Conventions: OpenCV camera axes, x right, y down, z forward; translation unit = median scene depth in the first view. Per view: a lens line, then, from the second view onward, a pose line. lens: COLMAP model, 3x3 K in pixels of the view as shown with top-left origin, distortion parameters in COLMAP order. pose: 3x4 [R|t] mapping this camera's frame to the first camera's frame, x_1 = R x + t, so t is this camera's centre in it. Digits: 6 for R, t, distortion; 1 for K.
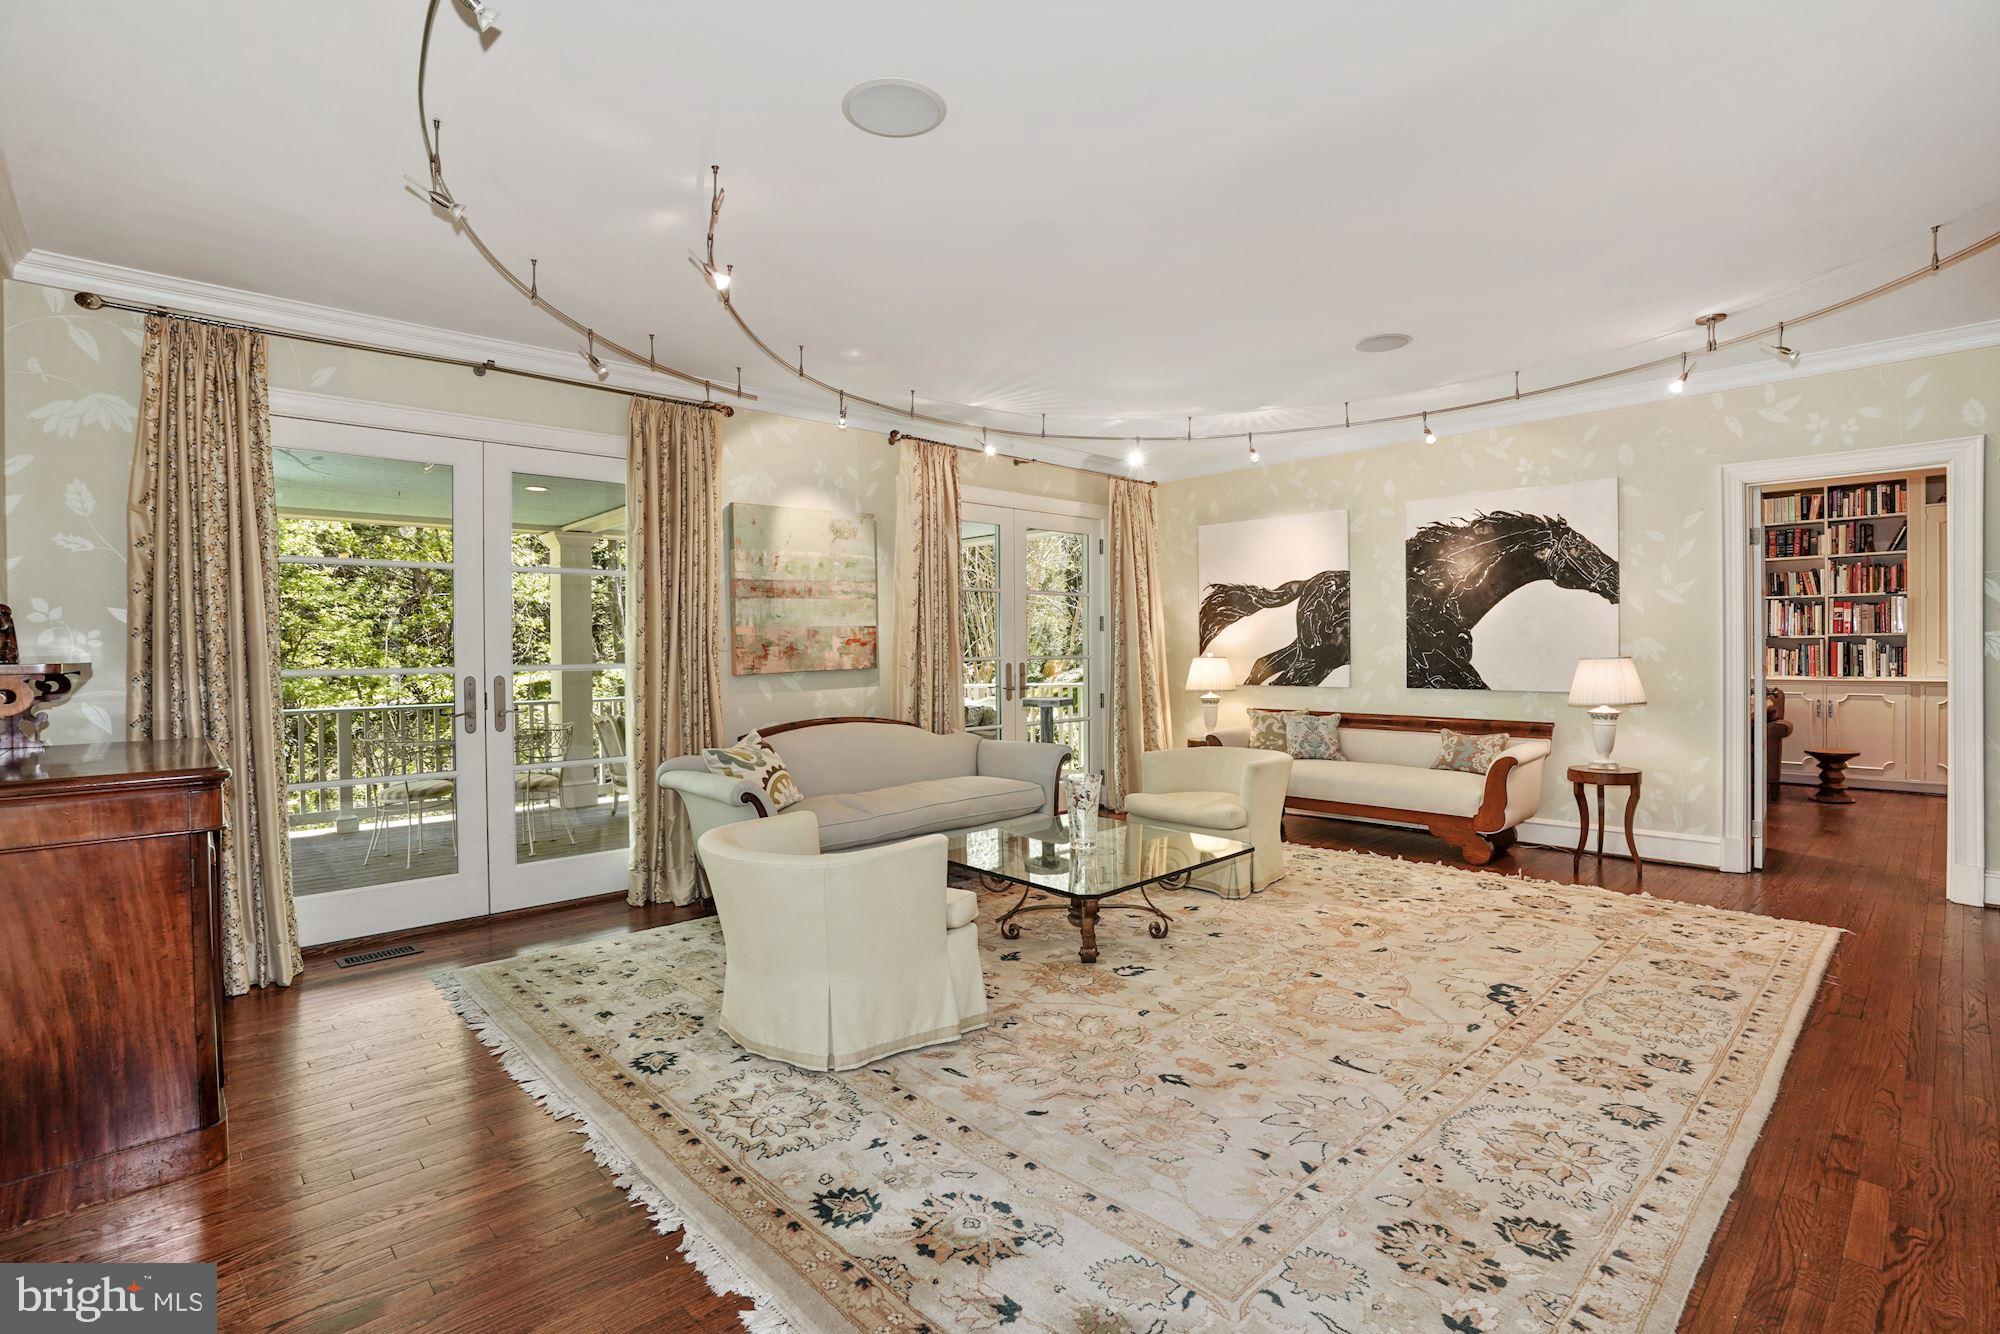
lens RADIAL K [[930.6, 0, 995.8], [0, 930.6, 679.1], [0, 0, 1]] dist [-0.043865, 0.000323]
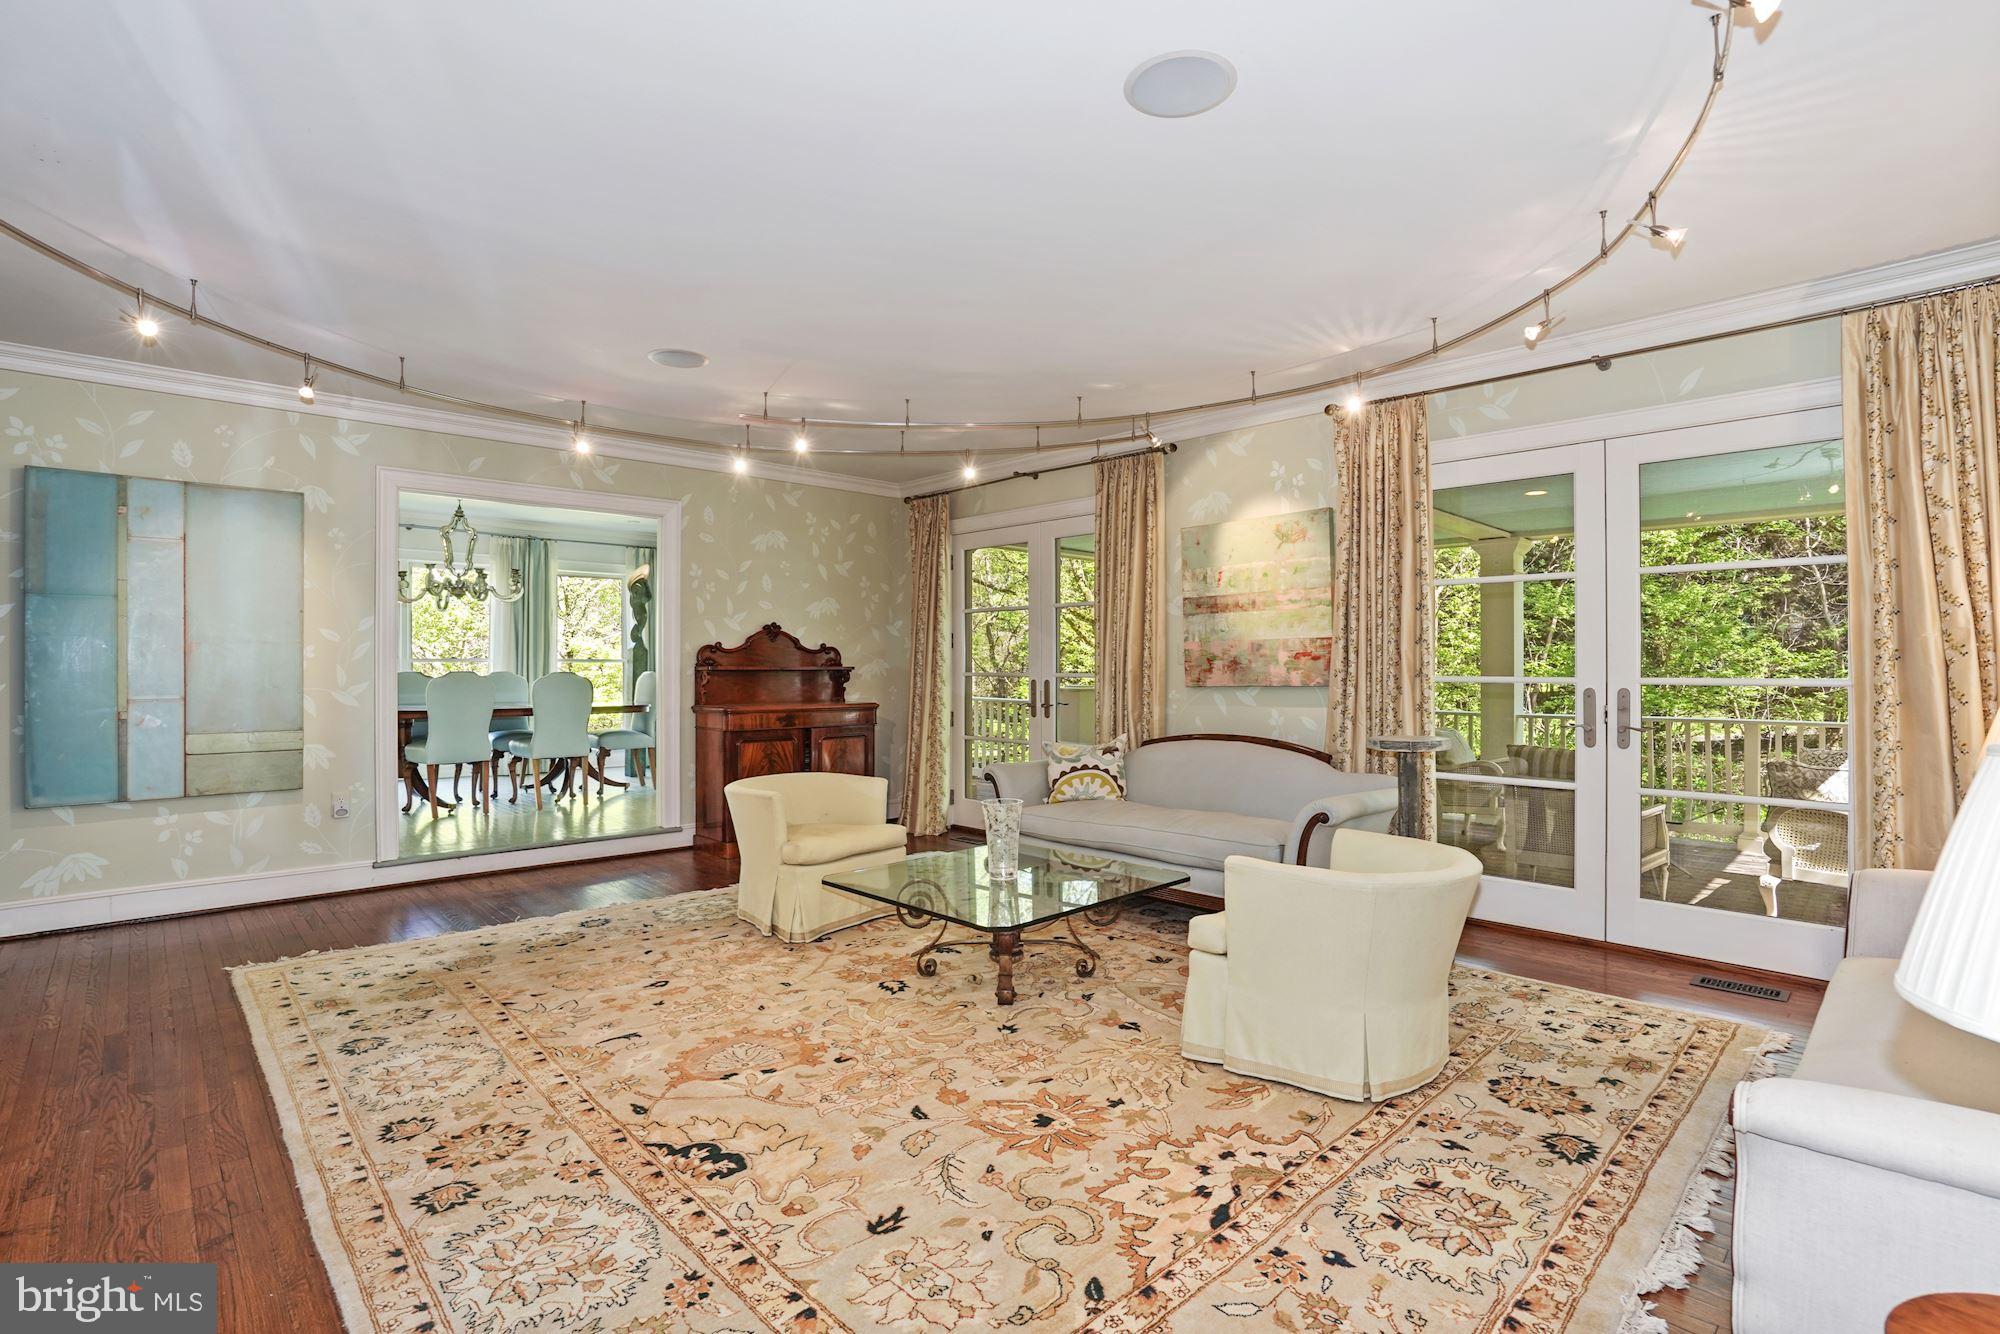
lens RADIAL K [[941.1, 0, 1000.0], [0, 941.1, 667.0], [0, 0, 1]] dist [-0.031791, -0.008902]
pose [[0.007764, 0.013606, -0.999877, 1.011639], [-0.033872, 0.999337, 0.013335, -0.042756], [0.999396, 0.033764, 0.008220, 0.956197]]
